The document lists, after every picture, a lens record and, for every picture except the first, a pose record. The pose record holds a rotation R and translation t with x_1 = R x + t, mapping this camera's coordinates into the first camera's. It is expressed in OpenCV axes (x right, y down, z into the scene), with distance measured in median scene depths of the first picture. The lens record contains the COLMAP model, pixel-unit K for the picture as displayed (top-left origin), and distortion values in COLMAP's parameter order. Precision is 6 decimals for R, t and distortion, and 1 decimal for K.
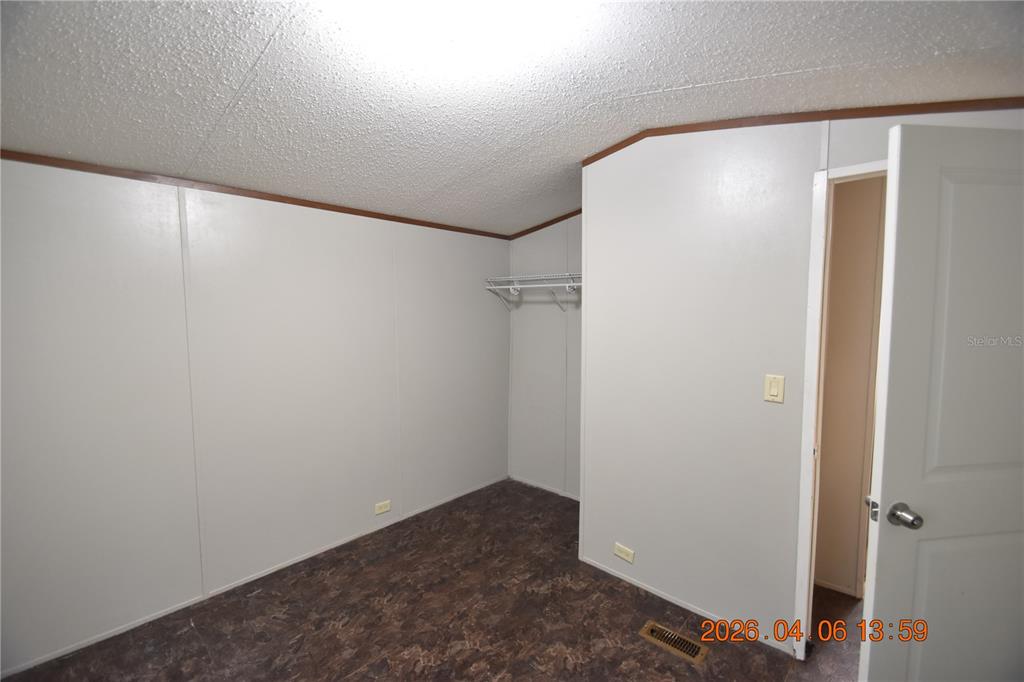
lens RADIAL K [[447.8, 0, 511.5], [0, 447.8, 337.1], [0, 0, 1]] dist [-0.004281, -0.007838]
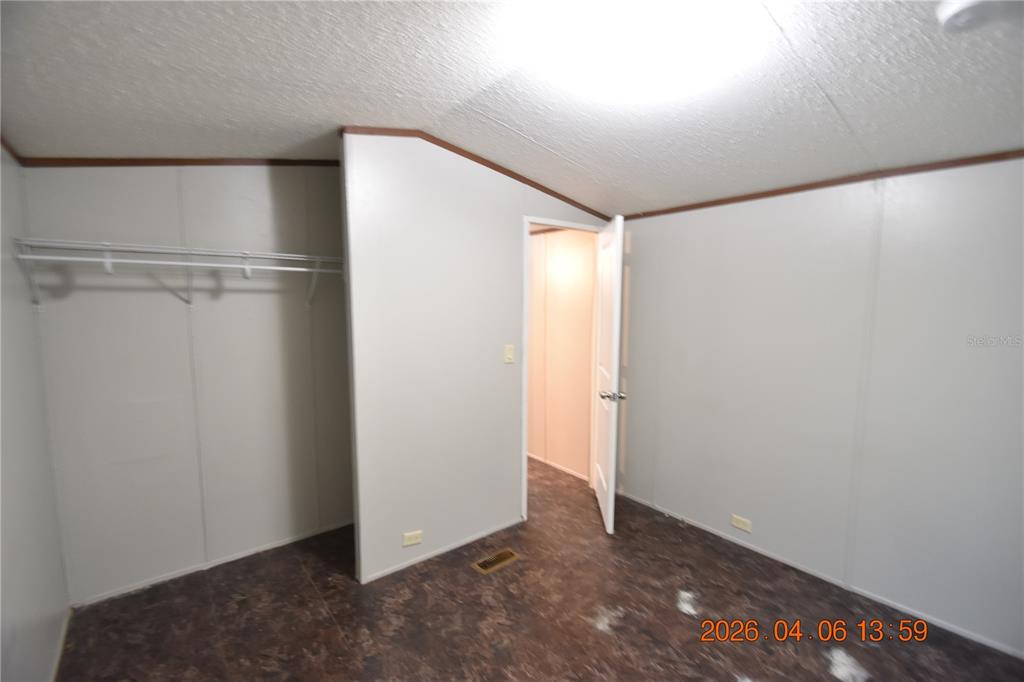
lens RADIAL K [[447.8, 0, 514.2], [0, 447.8, 334.3], [0, 0, 1]] dist [-0.004281, -0.007838]
pose [[0.135515, -0.076853, 0.987790, -0.725159], [0.056148, 0.995980, 0.069788, -0.045018], [-0.989183, 0.046005, 0.139286, 0.630426]]
